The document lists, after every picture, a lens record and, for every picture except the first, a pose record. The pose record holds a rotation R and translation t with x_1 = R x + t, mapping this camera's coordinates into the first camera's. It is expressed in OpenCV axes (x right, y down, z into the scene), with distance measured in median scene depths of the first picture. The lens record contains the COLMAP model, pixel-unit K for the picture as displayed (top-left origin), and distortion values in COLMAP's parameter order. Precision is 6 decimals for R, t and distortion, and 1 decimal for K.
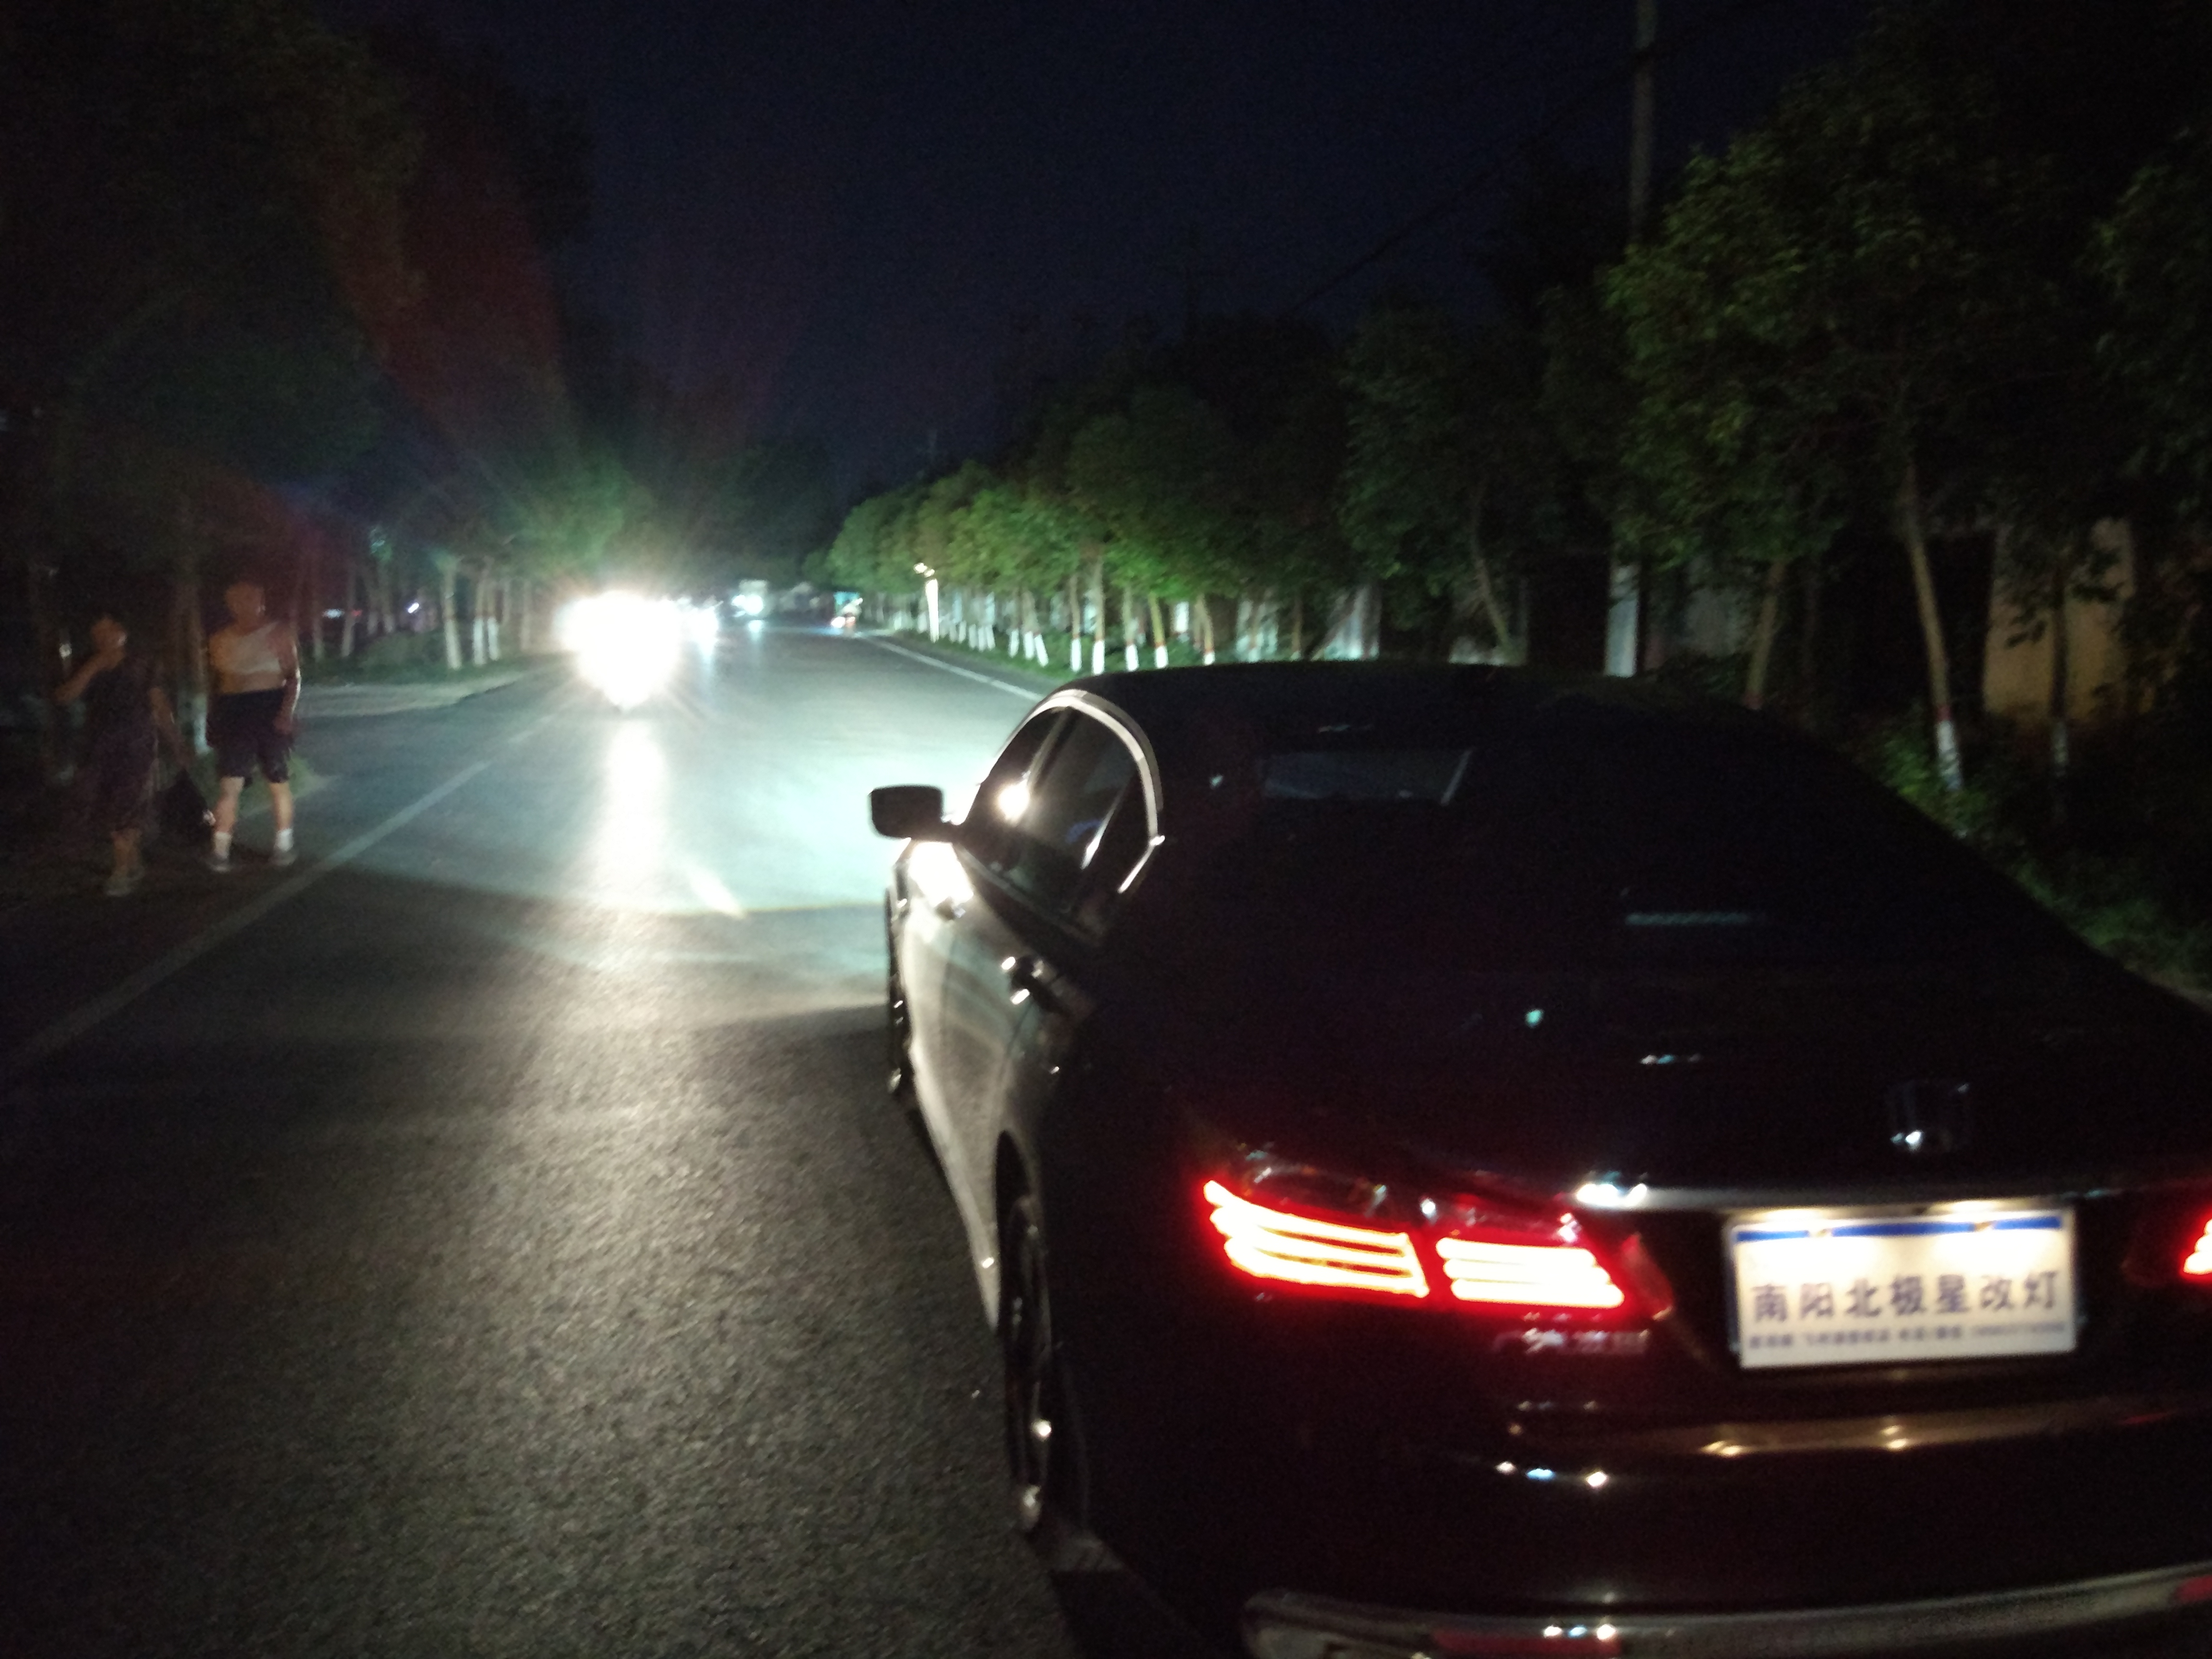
lens RADIAL K [[1850.5, 0, 1090.7], [0, 1850.5, 832.0], [0, 0, 1]] dist [0.121926, -0.226512]
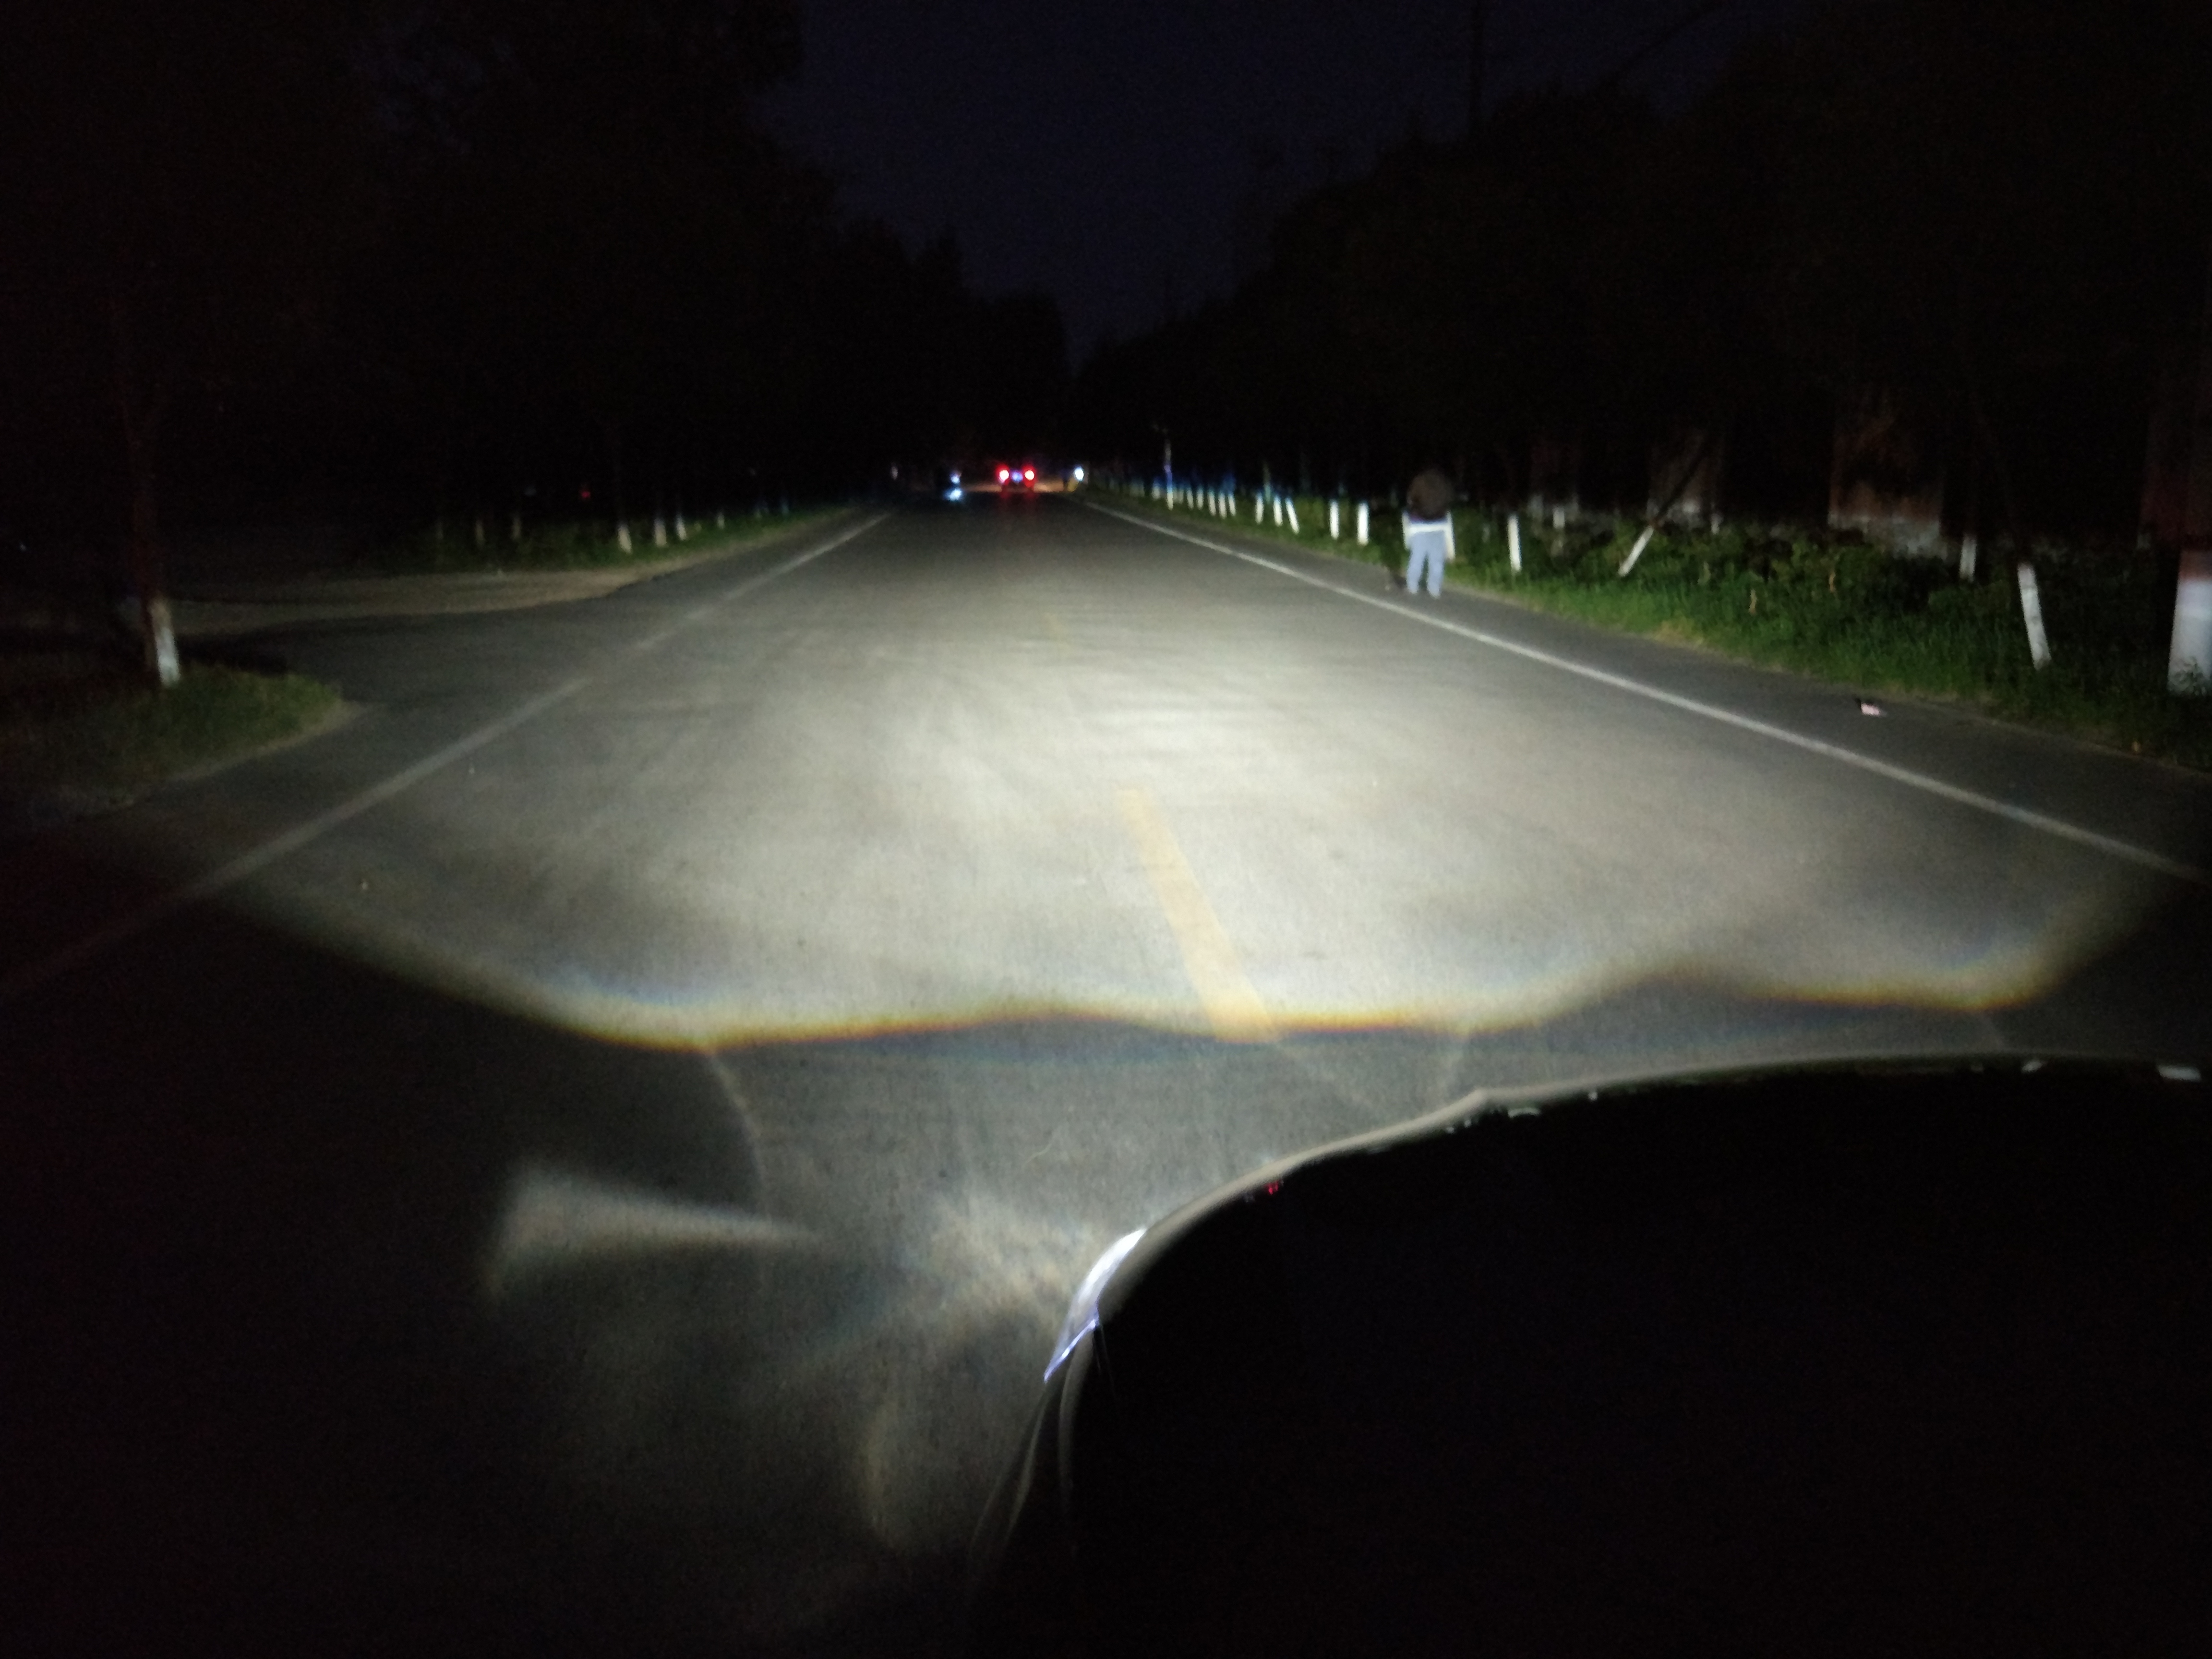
lens RADIAL K [[1870.8, 0, 1108.4], [0, 1870.8, 840.4], [0, 0, 1]] dist [0.125459, -0.342699]
pose [[0.993010, -0.002020, -0.118010, -0.014284], [0.010666, 0.997298, 0.072681, -0.016266], [0.117544, -0.073432, 0.990349, 0.167556]]
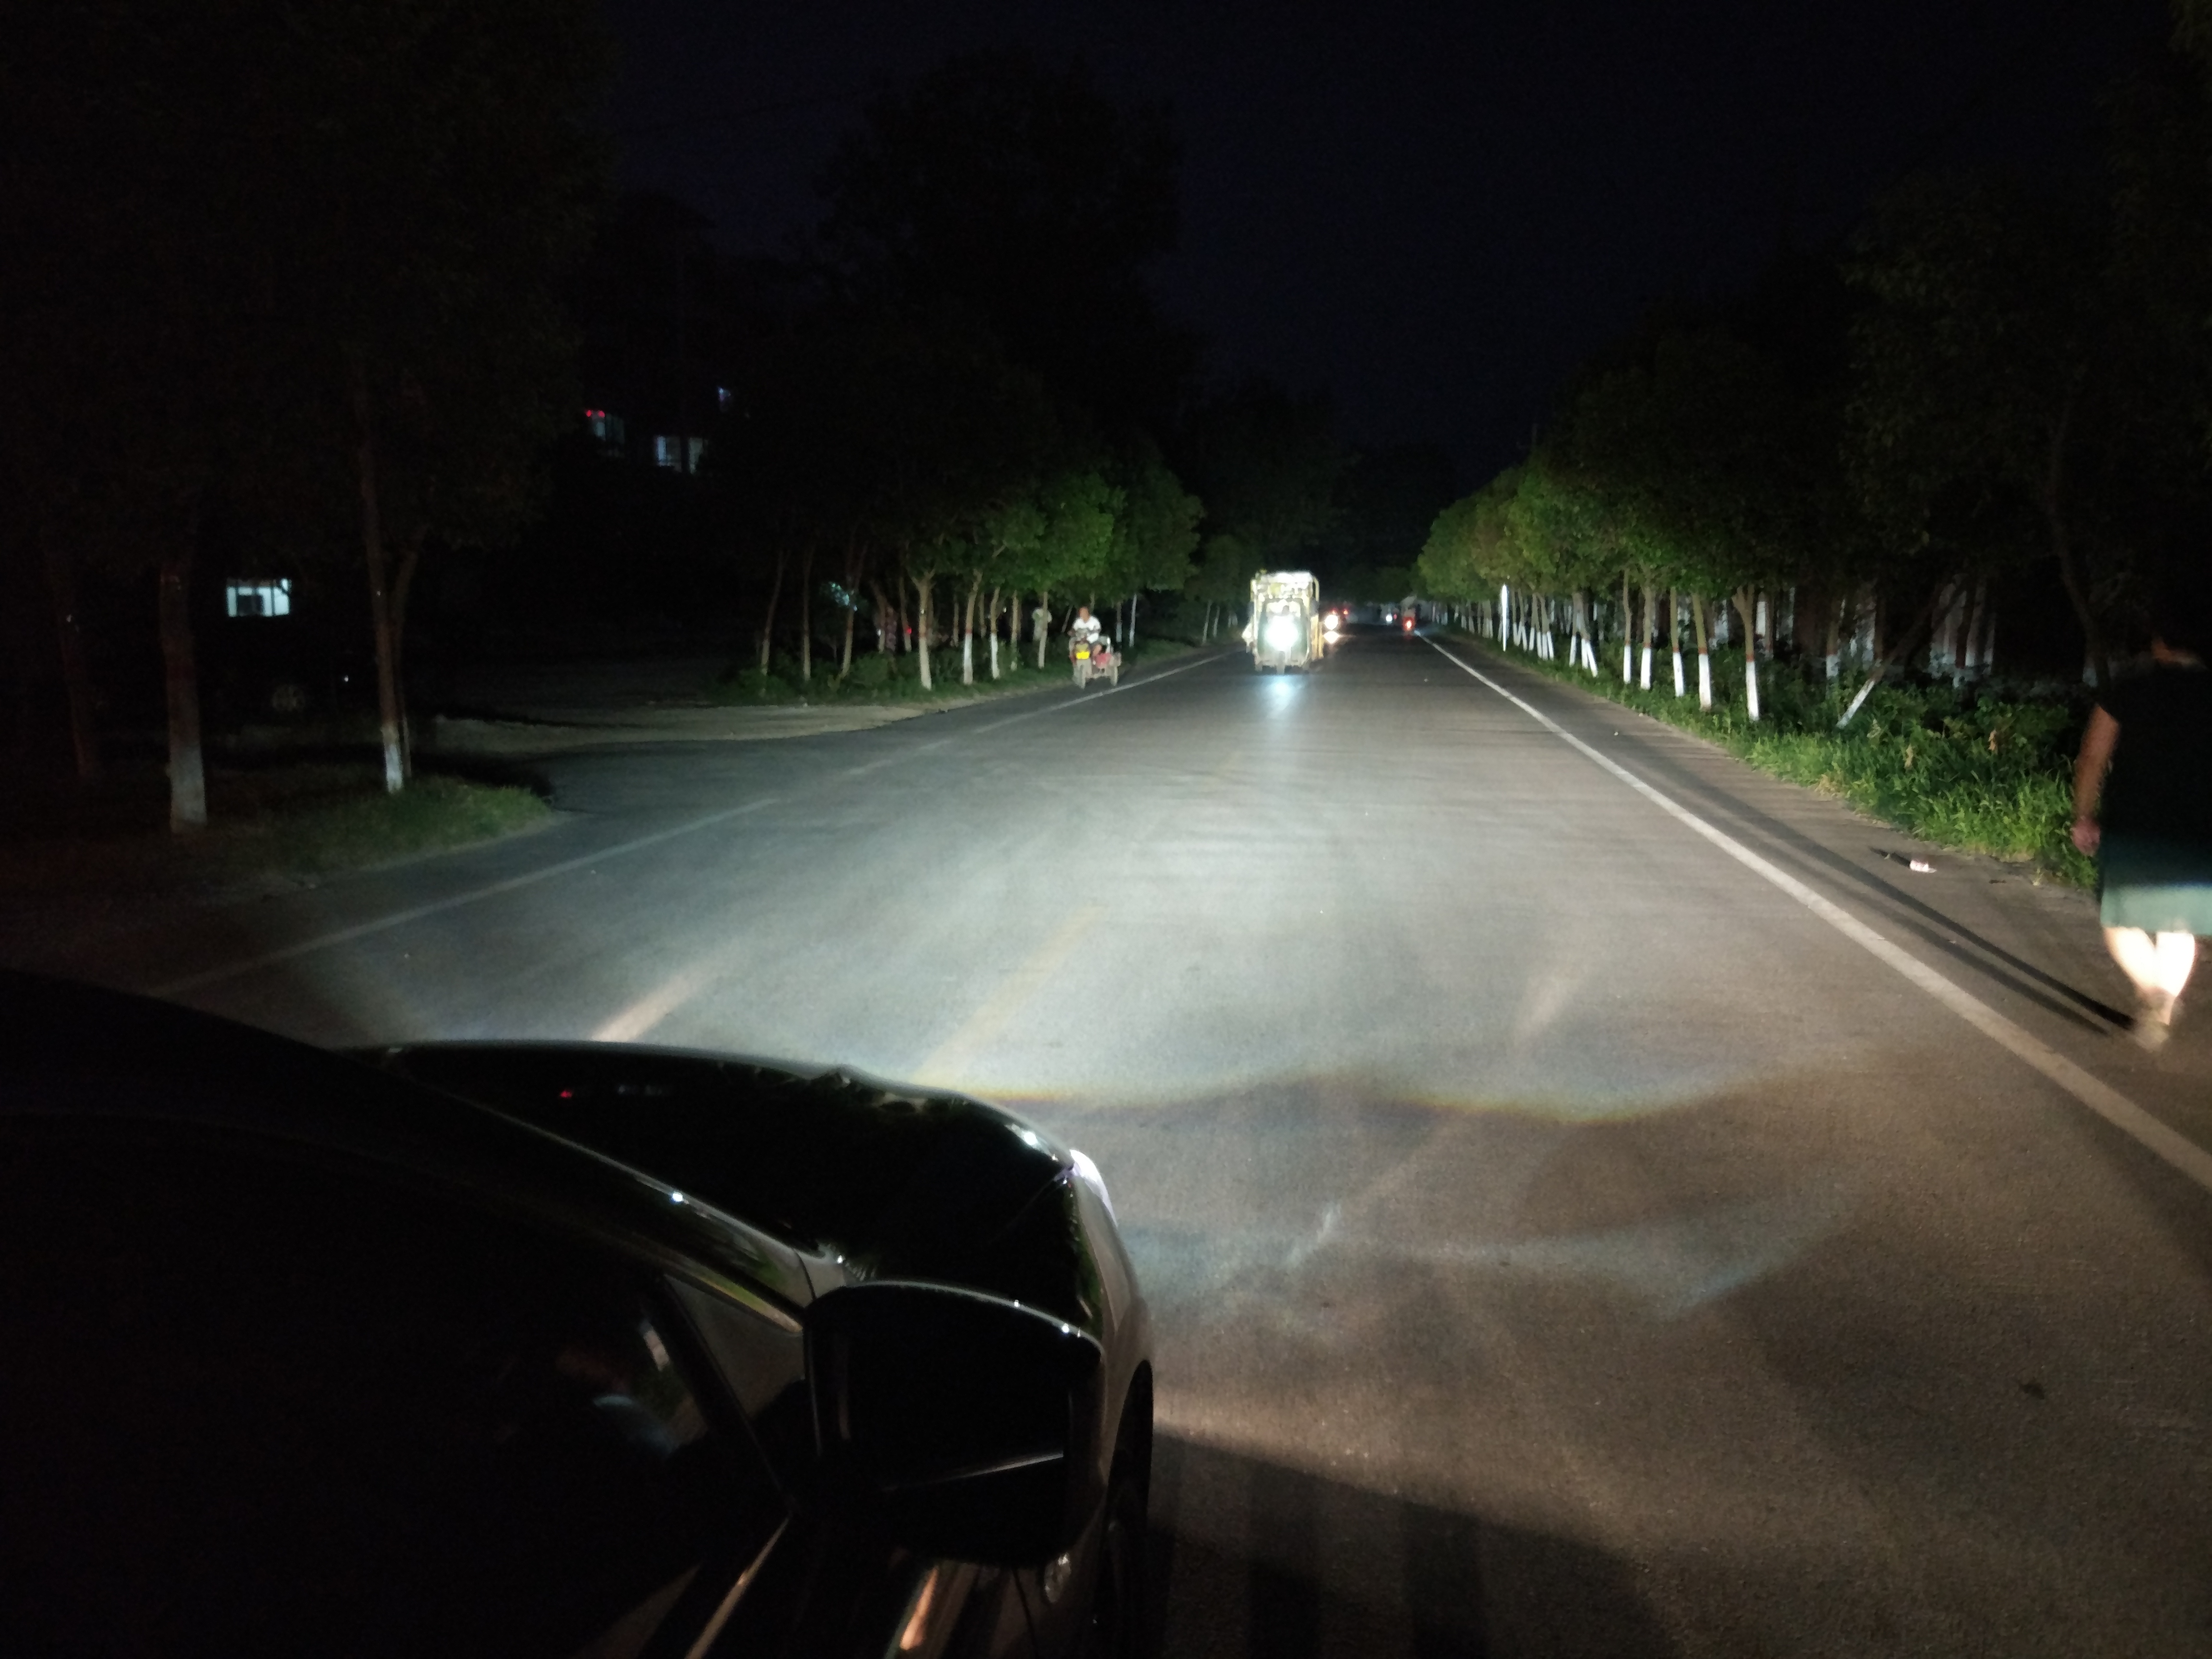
lens RADIAL K [[1854.2, 0, 1112.6], [0, 1854.2, 845.3], [0, 0, 1]] dist [0.126046, -0.298923]
pose [[0.947667, 0.022897, -0.318439, 0.064094], [-0.022617, 0.999734, 0.004578, -0.015135], [0.318459, 0.002863, 0.947932, 0.149984]]
